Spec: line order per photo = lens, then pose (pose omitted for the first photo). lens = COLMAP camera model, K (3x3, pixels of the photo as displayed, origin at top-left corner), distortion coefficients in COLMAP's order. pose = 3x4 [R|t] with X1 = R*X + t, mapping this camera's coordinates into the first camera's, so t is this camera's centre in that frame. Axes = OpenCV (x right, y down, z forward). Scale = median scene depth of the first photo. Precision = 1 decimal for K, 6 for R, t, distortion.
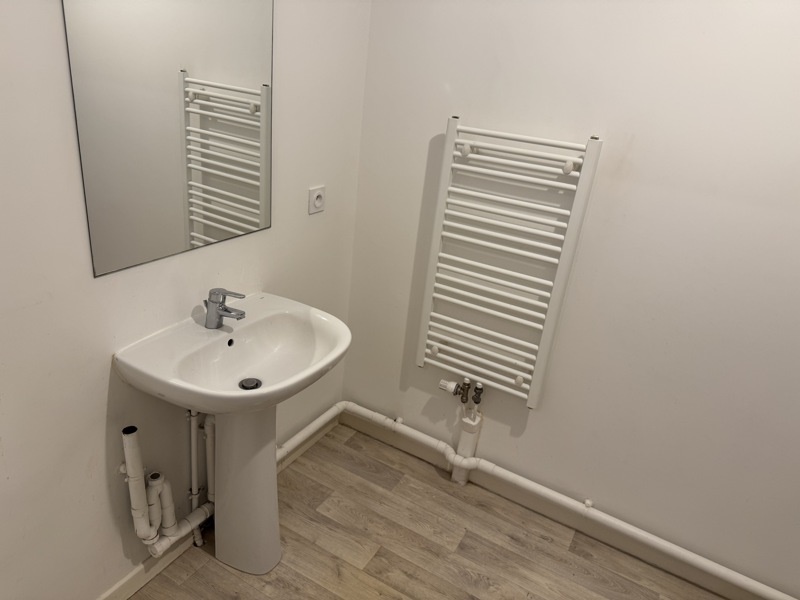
lens RADIAL K [[559.6, 0, 400.0], [0, 559.6, 300.0], [0, 0, 1]] dist [0.069877, -0.124053]
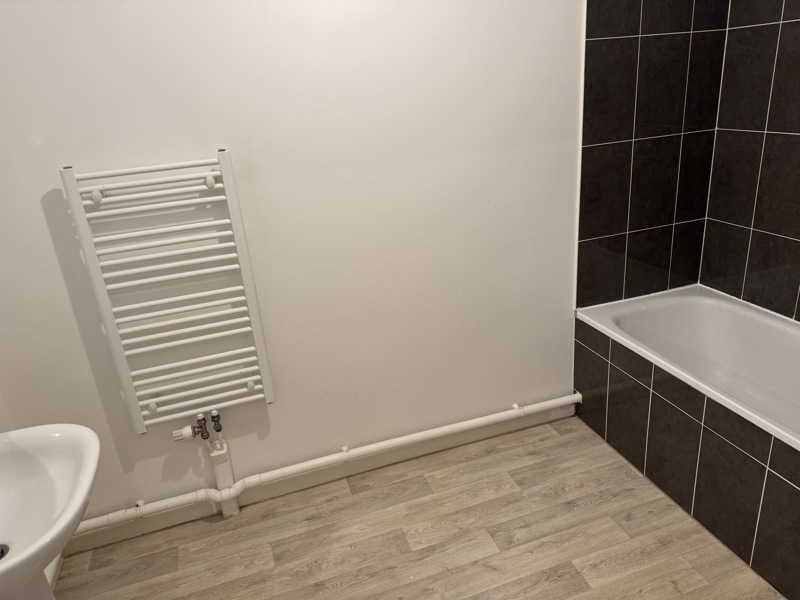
lens RADIAL K [[559.6, 0, 400.0], [0, 559.6, 300.0], [0, 0, 1]] dist [0.069877, -0.124053]
pose [[0.647177, -0.409765, 0.642849, -0.206396], [0.430552, 0.892358, 0.135357, -0.019962], [-0.629116, 0.189180, 0.753939, 0.005249]]
